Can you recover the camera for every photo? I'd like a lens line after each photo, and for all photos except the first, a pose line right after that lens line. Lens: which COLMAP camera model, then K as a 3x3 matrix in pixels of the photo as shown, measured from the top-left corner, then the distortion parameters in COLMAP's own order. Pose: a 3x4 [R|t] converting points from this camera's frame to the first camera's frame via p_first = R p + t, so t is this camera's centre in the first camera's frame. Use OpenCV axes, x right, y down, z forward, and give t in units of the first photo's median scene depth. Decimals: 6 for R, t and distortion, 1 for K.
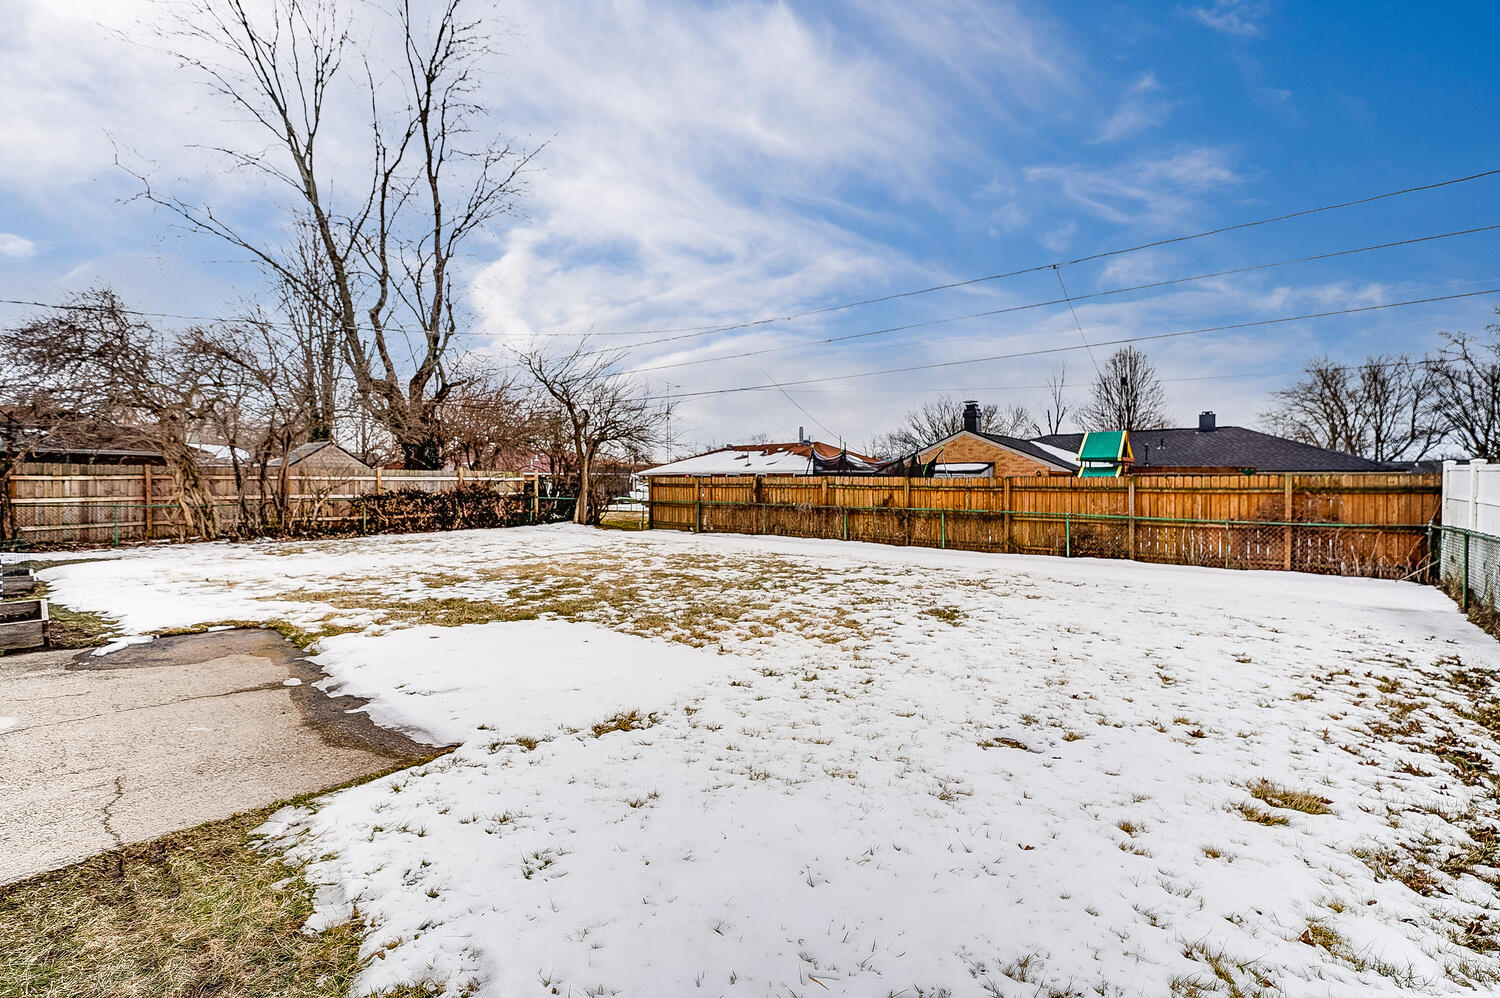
lens RADIAL K [[646.9, 0, 752.6], [0, 646.9, 493.4], [0, 0, 1]] dist [-0.002189, -0.000203]
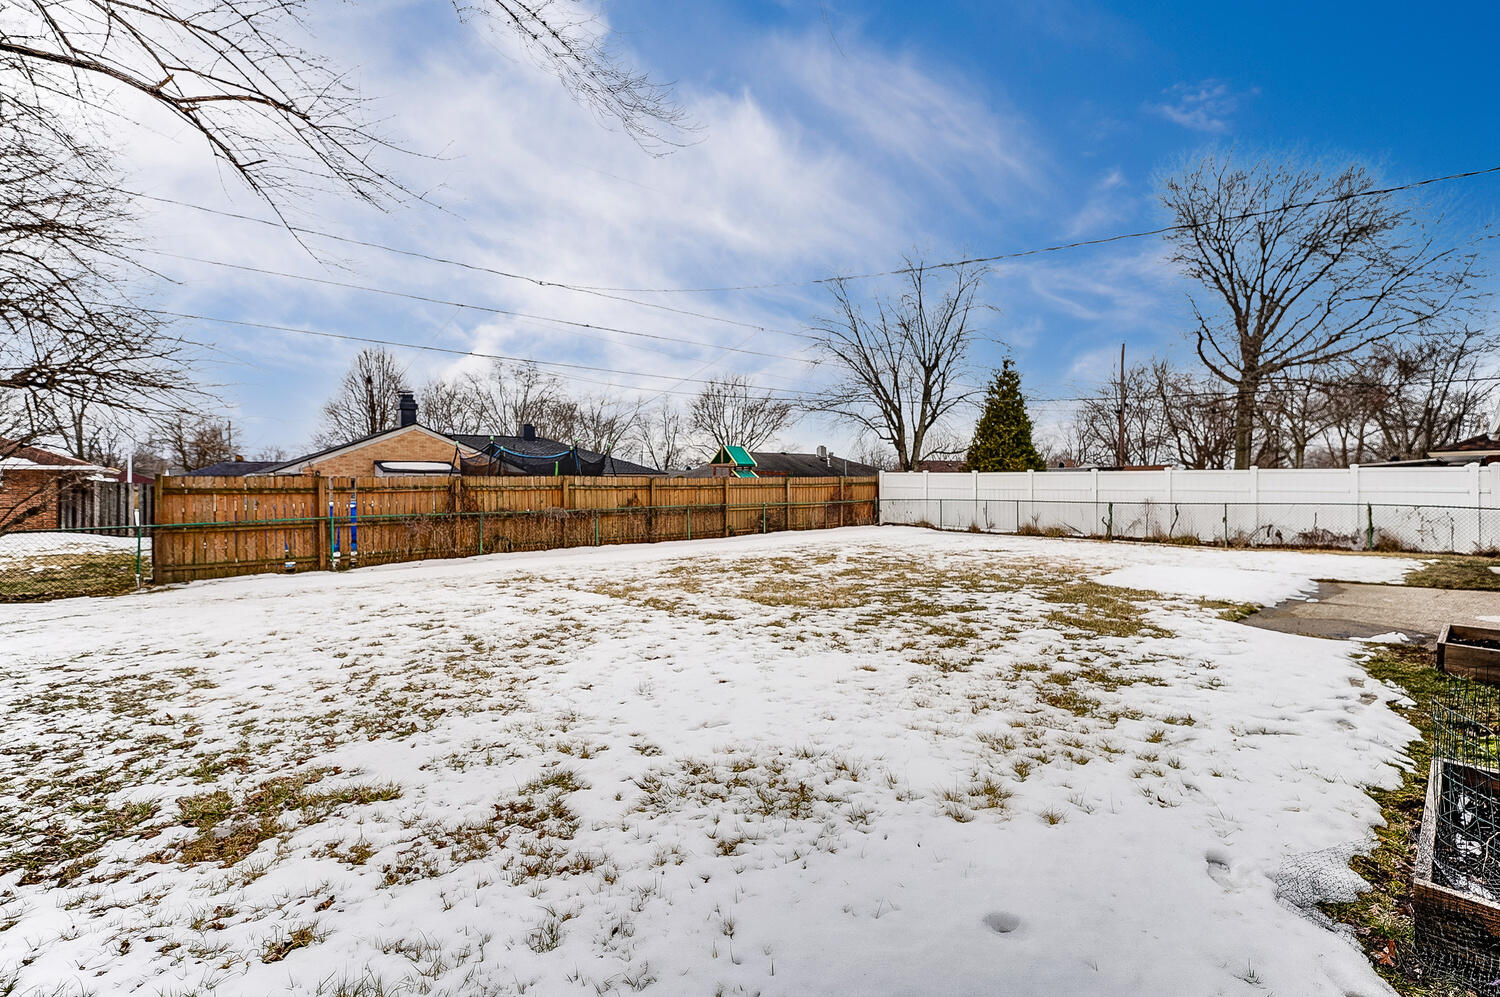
lens RADIAL K [[646.9, 0, 745.2], [0, 646.9, 486.7], [0, 0, 1]] dist [-0.002189, -0.000203]
pose [[0.160663, -0.010507, 0.986953, -0.766035], [0.021949, 0.999734, 0.007070, -0.013667], [-0.986765, 0.020527, 0.160851, 0.668190]]
